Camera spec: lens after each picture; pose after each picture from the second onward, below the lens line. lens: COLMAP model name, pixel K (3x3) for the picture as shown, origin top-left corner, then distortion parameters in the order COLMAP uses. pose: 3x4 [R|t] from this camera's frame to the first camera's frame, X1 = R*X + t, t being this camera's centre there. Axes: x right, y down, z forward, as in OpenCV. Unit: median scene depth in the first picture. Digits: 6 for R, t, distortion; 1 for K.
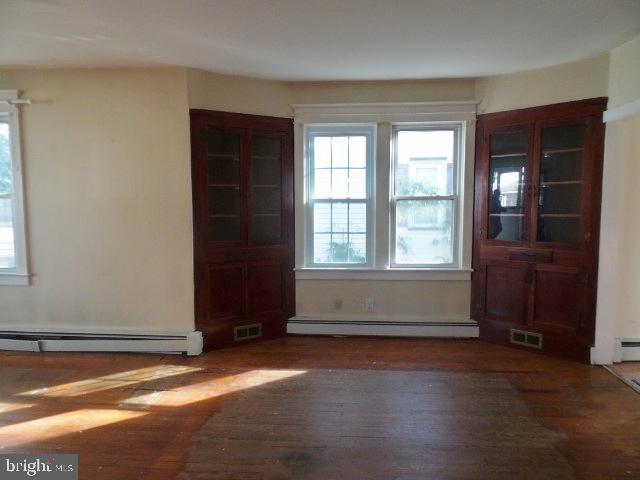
lens RADIAL K [[435.5, 0, 320.5], [0, 435.5, 240.7], [0, 0, 1]] dist [0.001329, -0.000007]
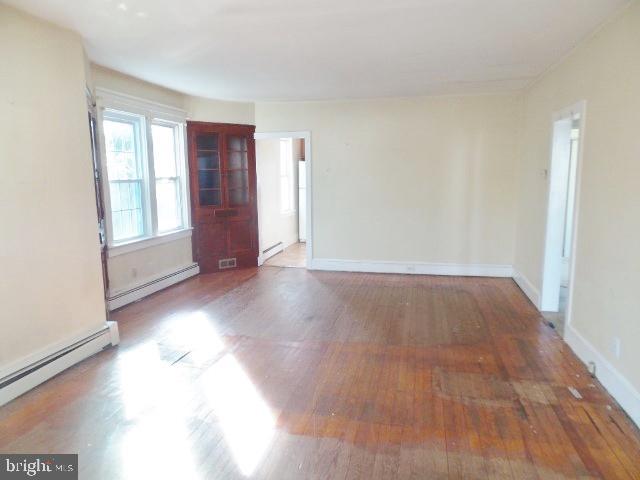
lens RADIAL K [[435.5, 0, 320.7], [0, 435.5, 240.0], [0, 0, 1]] dist [0.001329, -0.000007]
pose [[0.164753, -0.141840, 0.976083, -1.002123], [0.091796, 0.987516, 0.128007, -0.040923], [-0.982054, 0.068511, 0.175717, 0.329801]]
